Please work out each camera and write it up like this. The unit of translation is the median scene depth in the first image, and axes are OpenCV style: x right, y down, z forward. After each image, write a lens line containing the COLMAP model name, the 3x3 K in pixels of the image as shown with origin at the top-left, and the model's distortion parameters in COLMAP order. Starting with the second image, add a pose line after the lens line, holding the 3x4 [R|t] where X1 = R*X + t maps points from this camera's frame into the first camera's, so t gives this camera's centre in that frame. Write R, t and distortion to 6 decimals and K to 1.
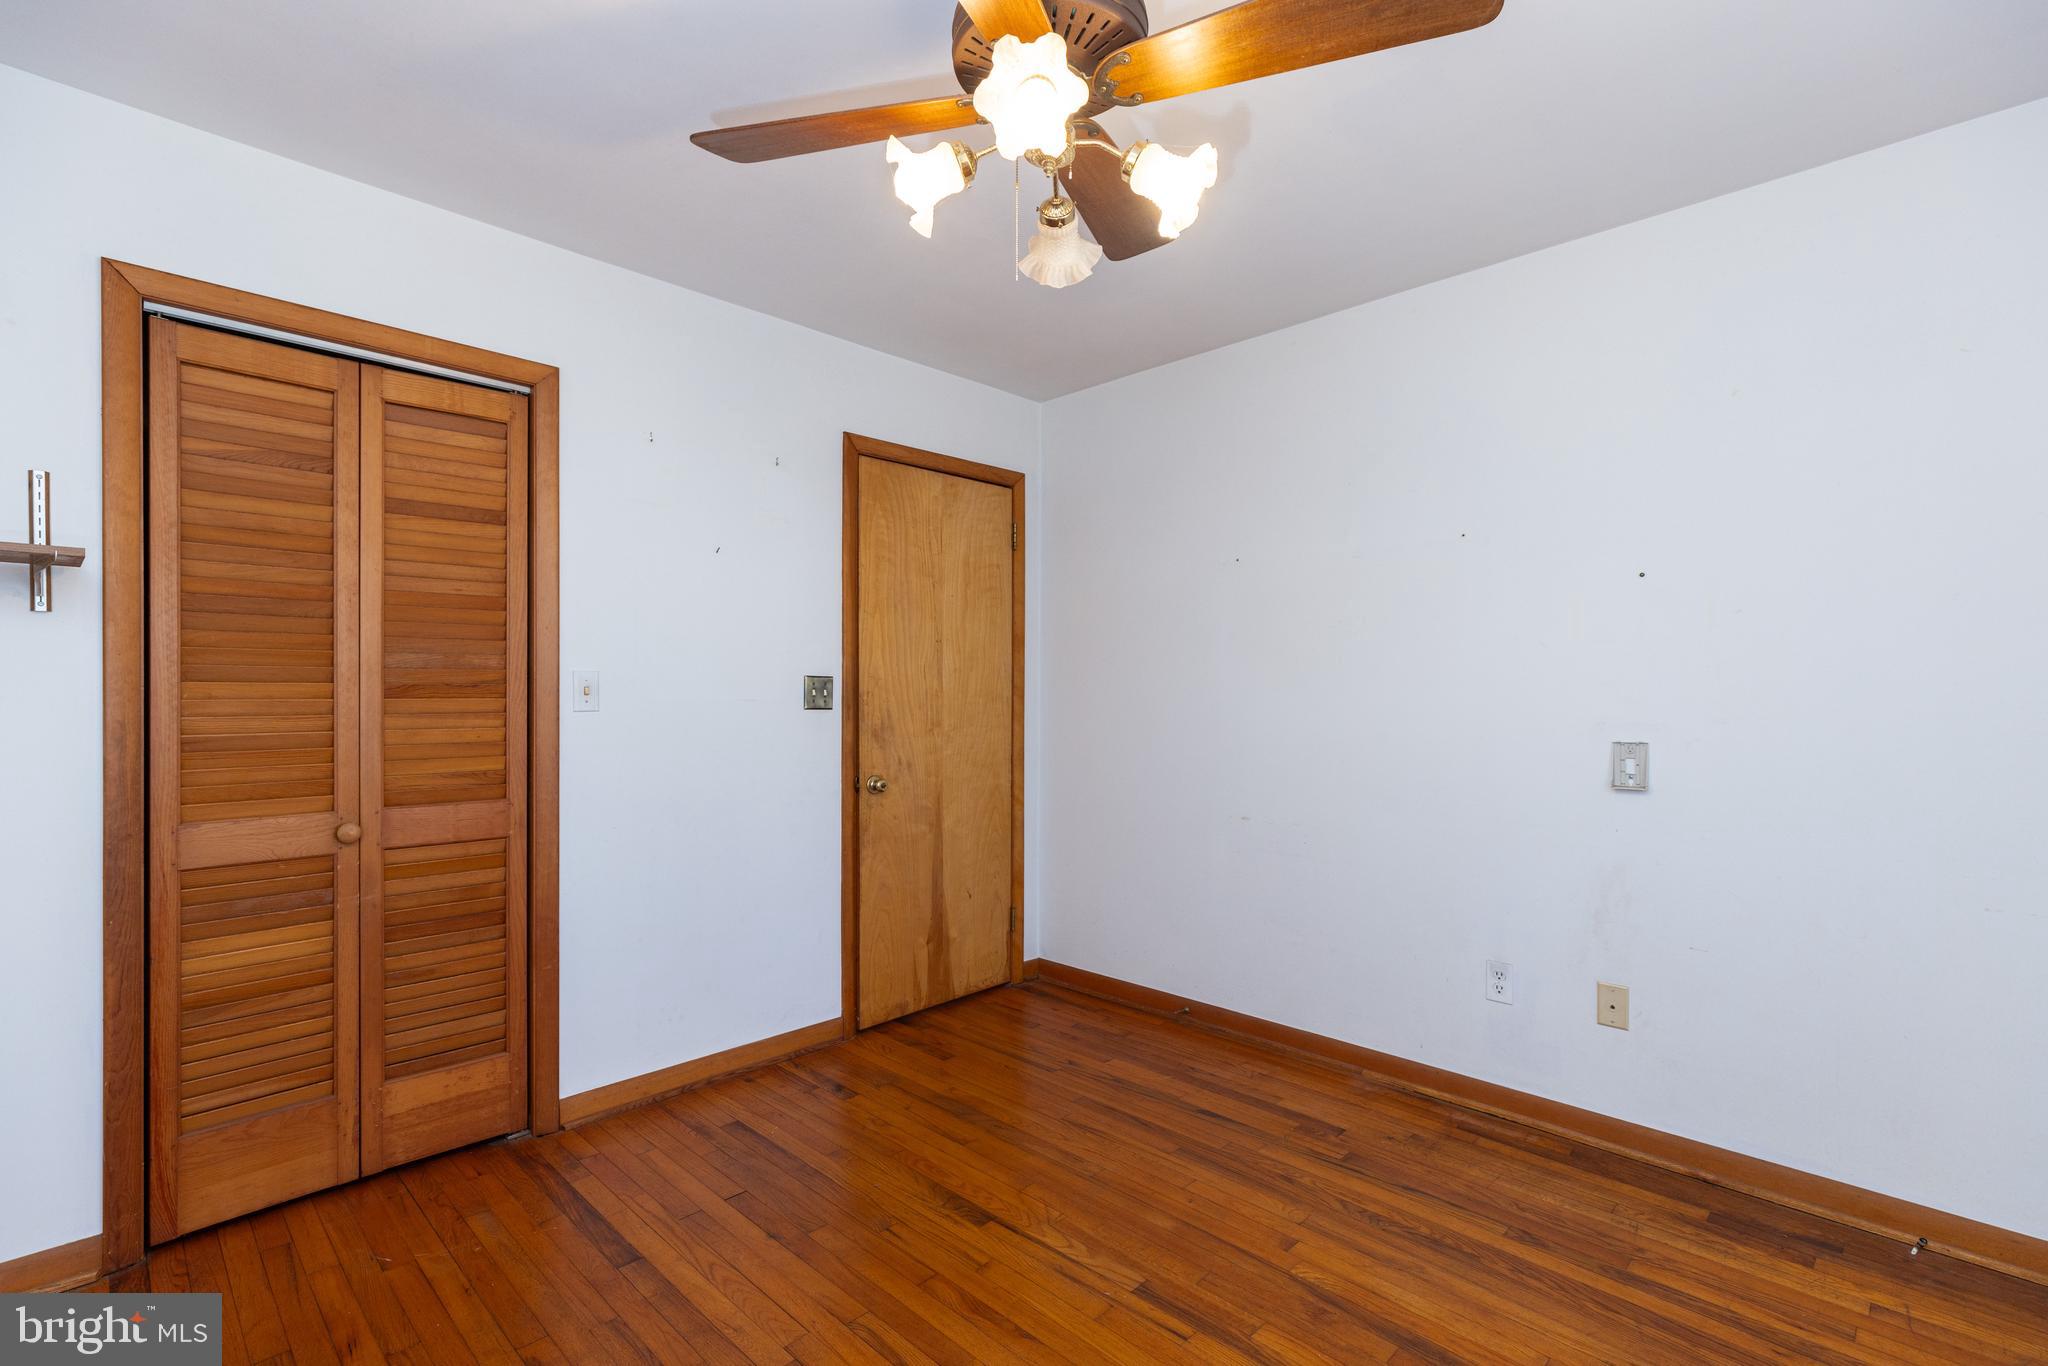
lens RADIAL K [[916.8, 0, 1017.8], [0, 916.8, 693.5], [0, 0, 1]] dist [-0.000437, -0.000280]
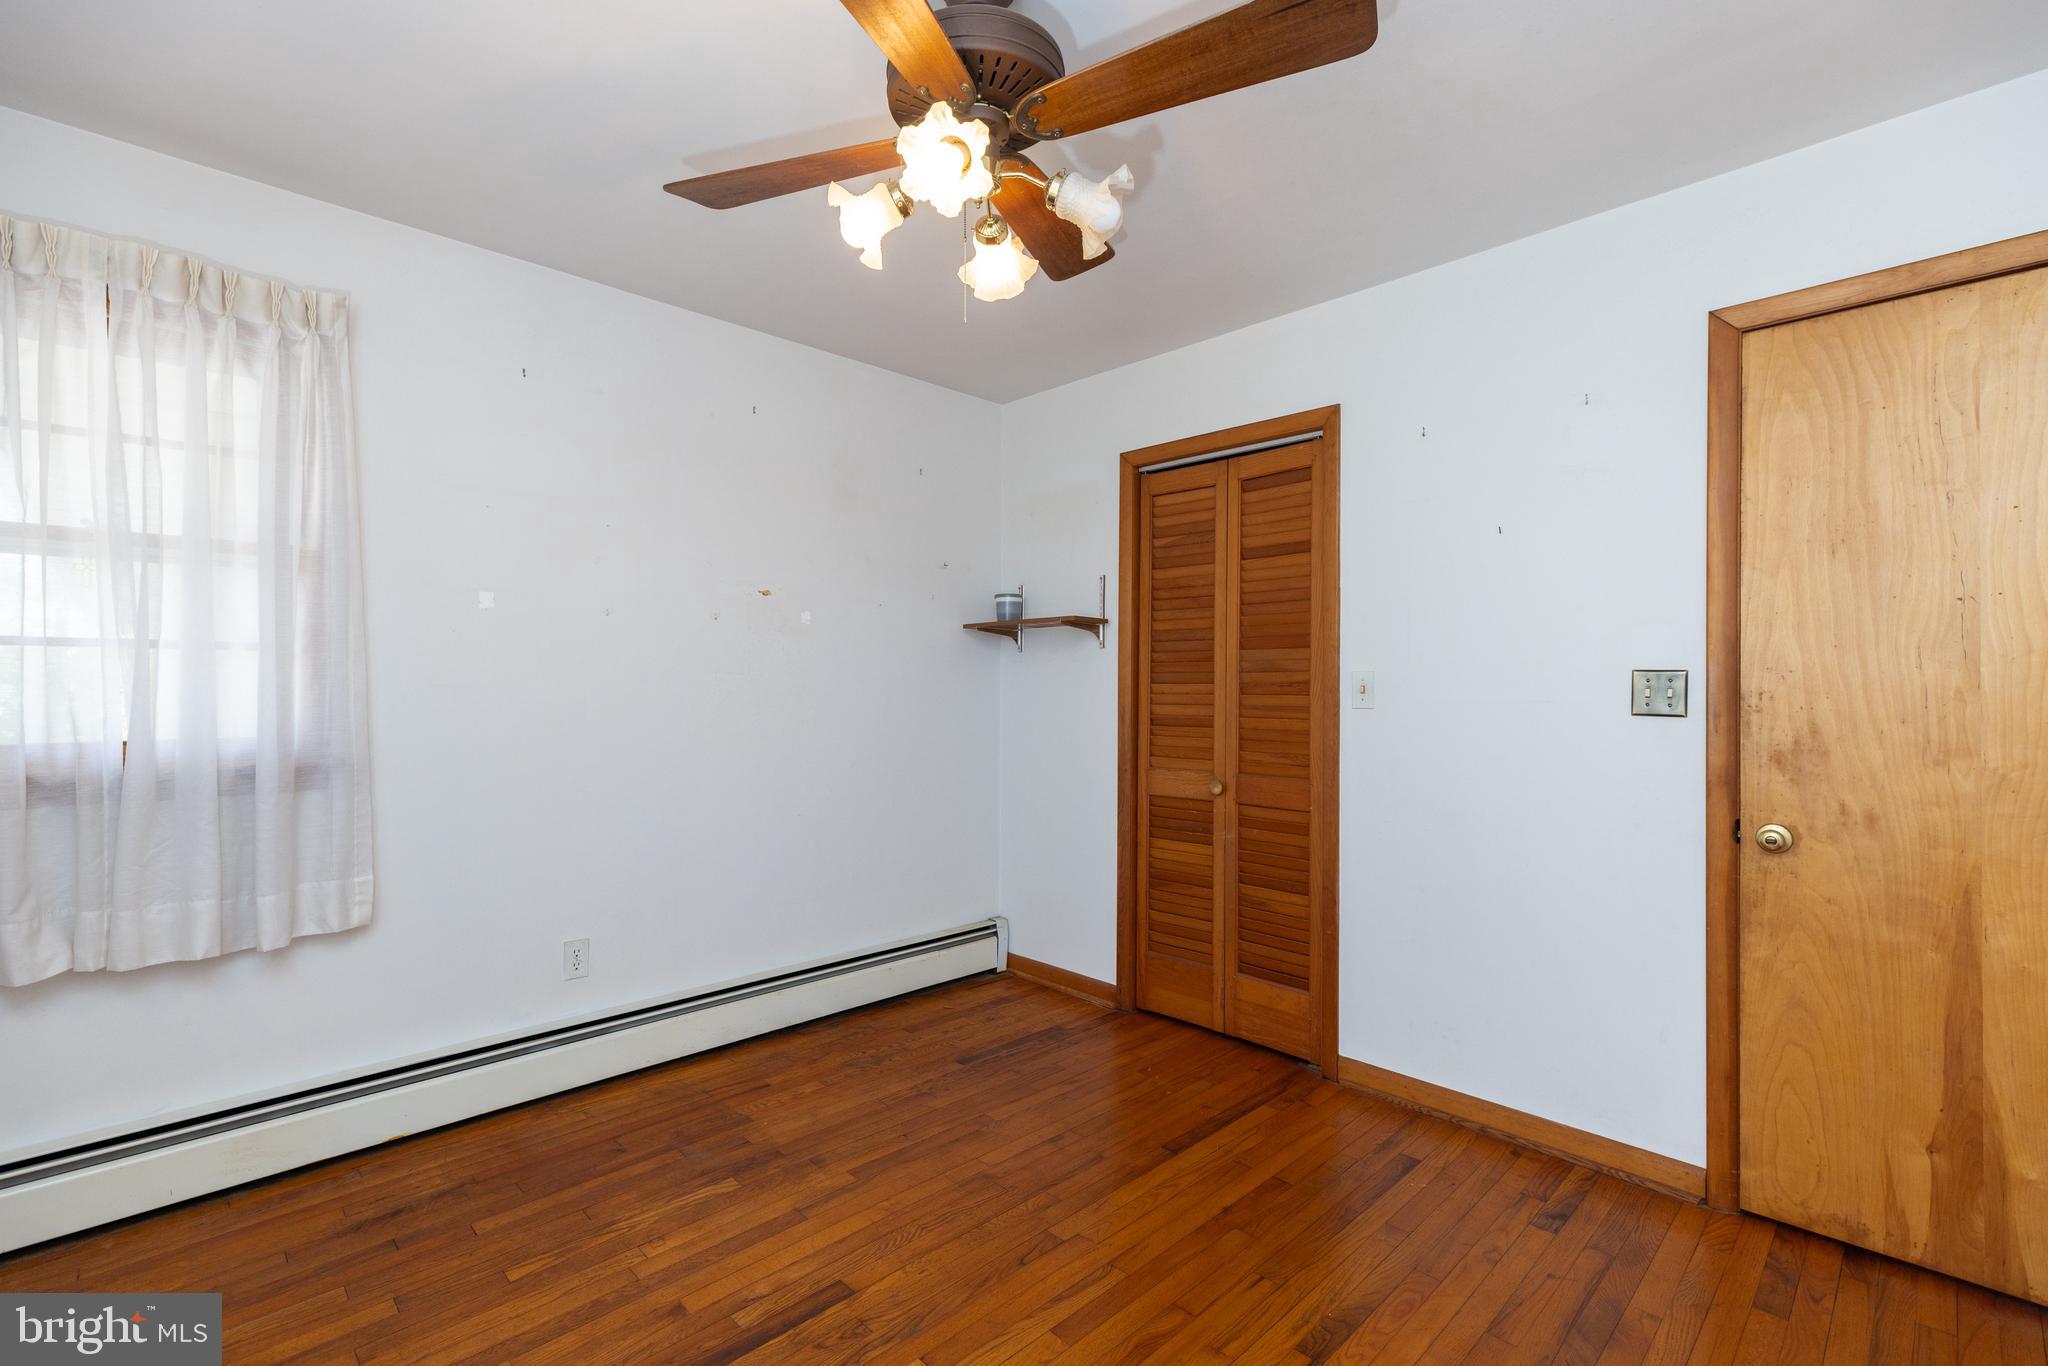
lens RADIAL K [[938.8, 0, 1024.0], [0, 938.8, 683.0], [0, 0, 1]] dist [0.000103, 0.000396]
pose [[-0.027409, -0.010448, -0.999570, 0.623497], [-0.010719, 0.999891, -0.010157, 0.004653], [0.999567, 0.010436, -0.027518, 0.607591]]
